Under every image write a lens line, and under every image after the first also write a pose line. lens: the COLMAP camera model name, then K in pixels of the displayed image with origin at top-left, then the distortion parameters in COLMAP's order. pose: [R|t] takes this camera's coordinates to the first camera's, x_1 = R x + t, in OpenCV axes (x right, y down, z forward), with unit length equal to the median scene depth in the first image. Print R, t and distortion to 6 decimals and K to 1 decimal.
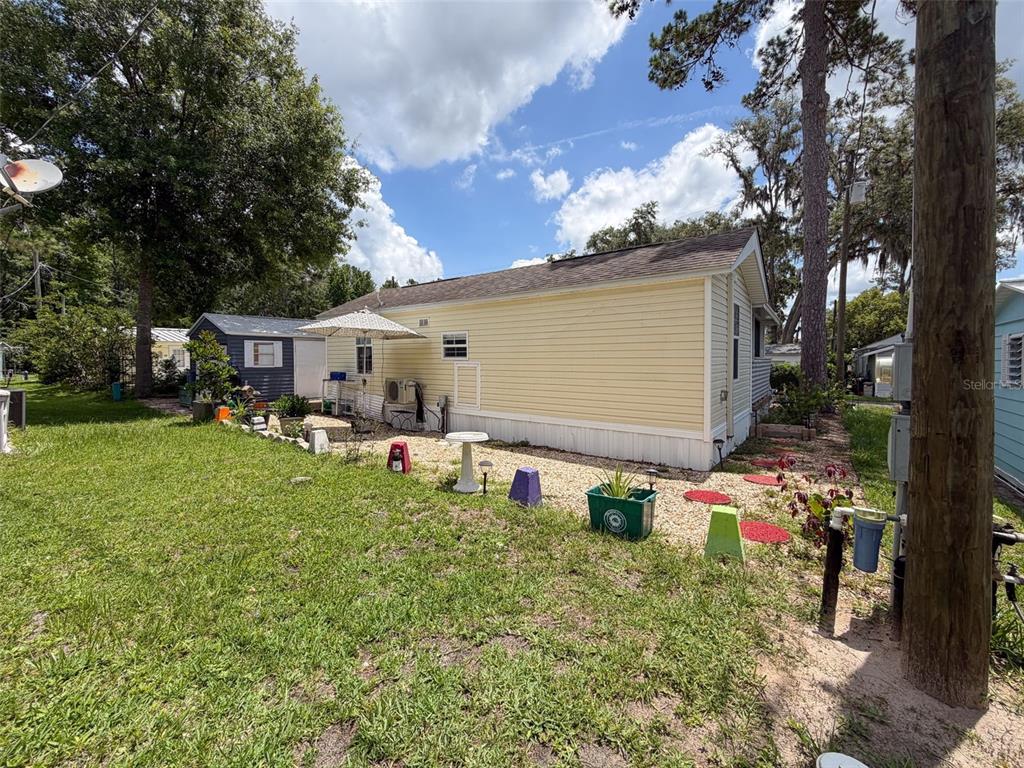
lens RADIAL K [[415.2, 0, 519.7], [0, 415.2, 364.0], [0, 0, 1]] dist [-0.001520, 0.000365]
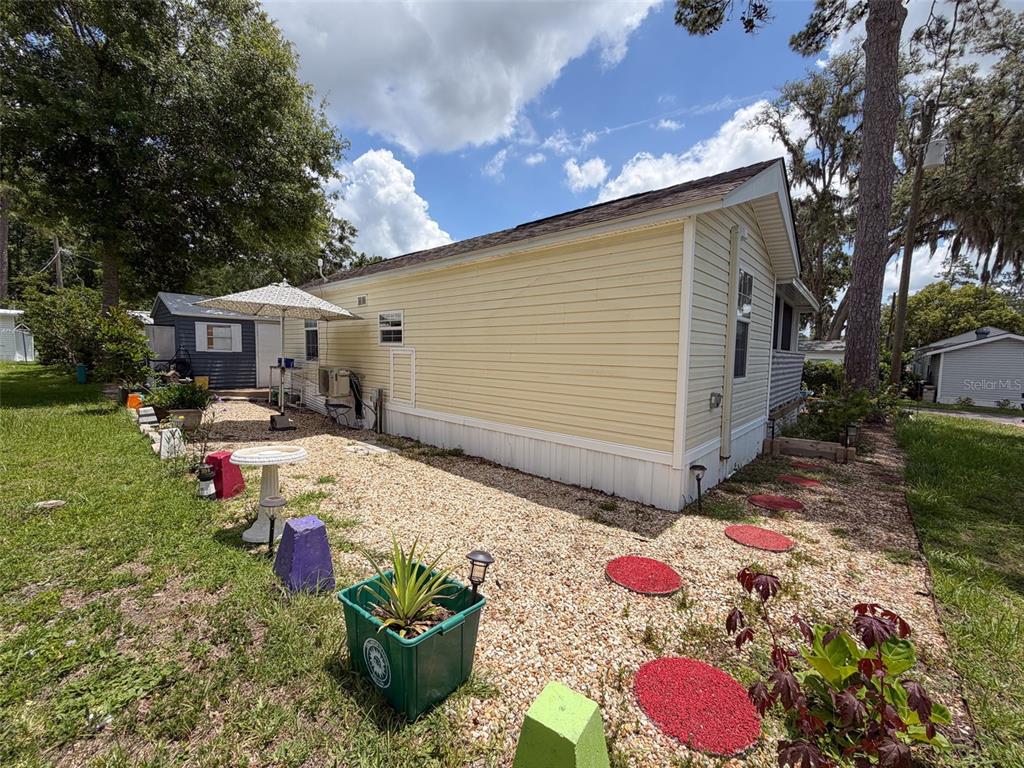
lens RADIAL K [[407.2, 0, 517.4], [0, 407.2, 378.3], [0, 0, 1]] dist [-0.000610, 0.001147]
pose [[0.995722, 0.025910, -0.088695, 0.101865], [-0.021425, 0.998461, 0.051148, 0.005088], [0.089884, -0.049029, 0.994745, 0.134689]]
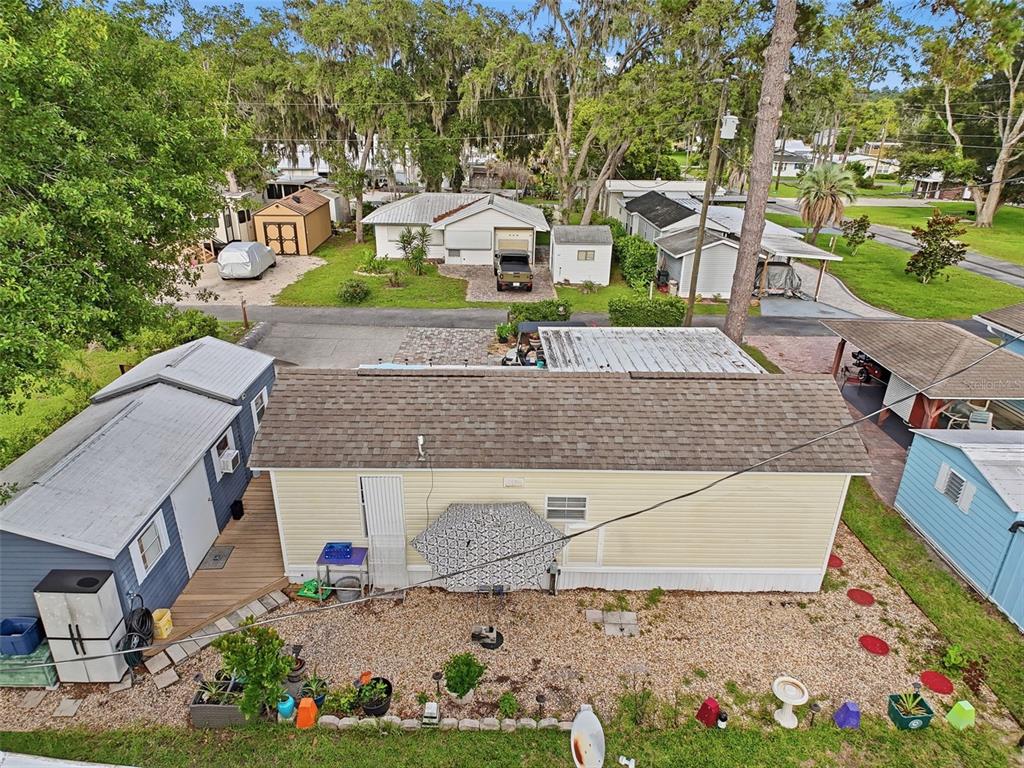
lens RADIAL K [[620.1, 0, 511.7], [0, 620.1, 381.5], [0, 0, 1]] dist [0.007071, -0.009352]
pose [[0.795123, -0.225572, 0.562935, -0.547383], [-0.013358, 0.921511, 0.388124, -0.472479], [-0.606301, -0.316126, 0.729701, 0.134964]]
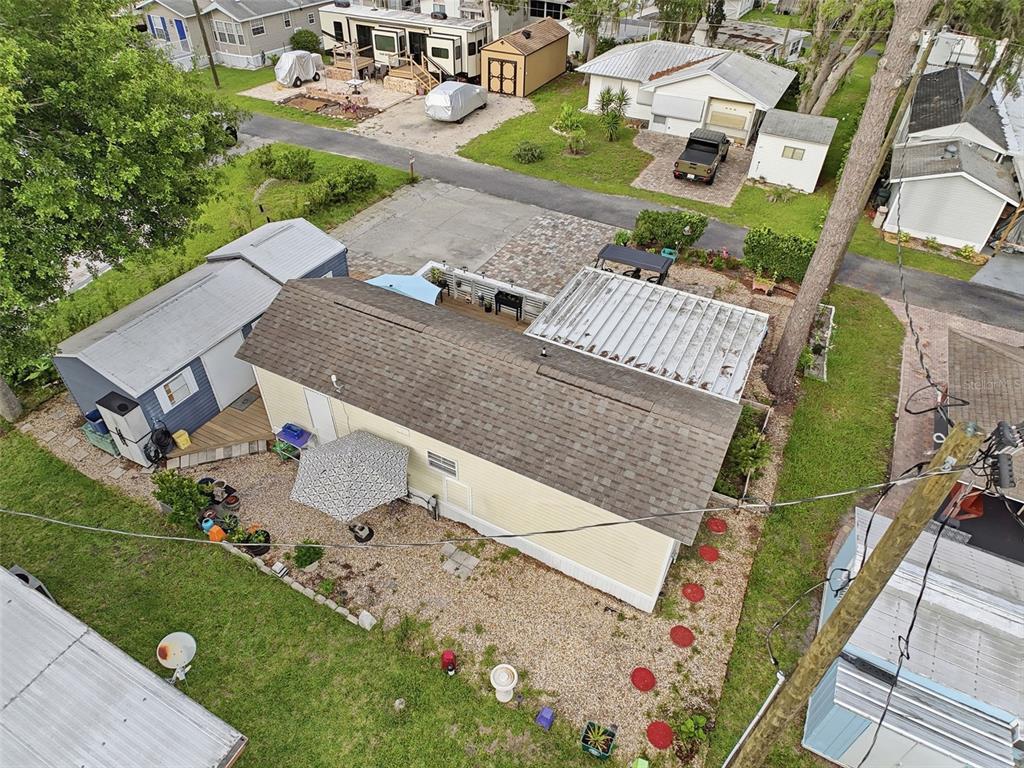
lens RADIAL K [[620.1, 0, 516.9], [0, 620.1, 376.9], [0, 0, 1]] dist [0.007071, -0.009352]
pose [[0.986913, -0.081142, 0.139352, -0.100125], [-0.026446, 0.771033, 0.636246, -0.712934], [-0.159071, -0.631605, 0.758796, -0.024104]]
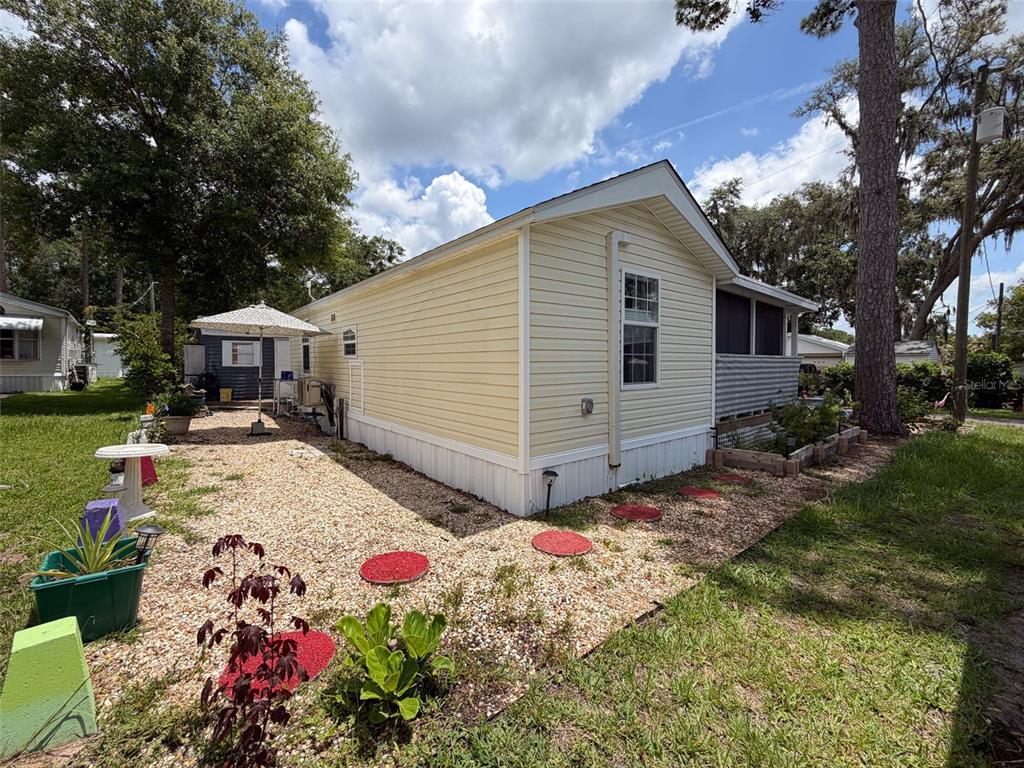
lens RADIAL K [[415.2, 0, 511.9], [0, 415.2, 368.4], [0, 0, 1]] dist [-0.001520, 0.000365]
pose [[0.968957, 0.004926, -0.247181, 0.243188], [-0.004180, 0.999985, 0.003543, 0.005063], [0.247195, -0.002400, 0.968963, 0.138462]]
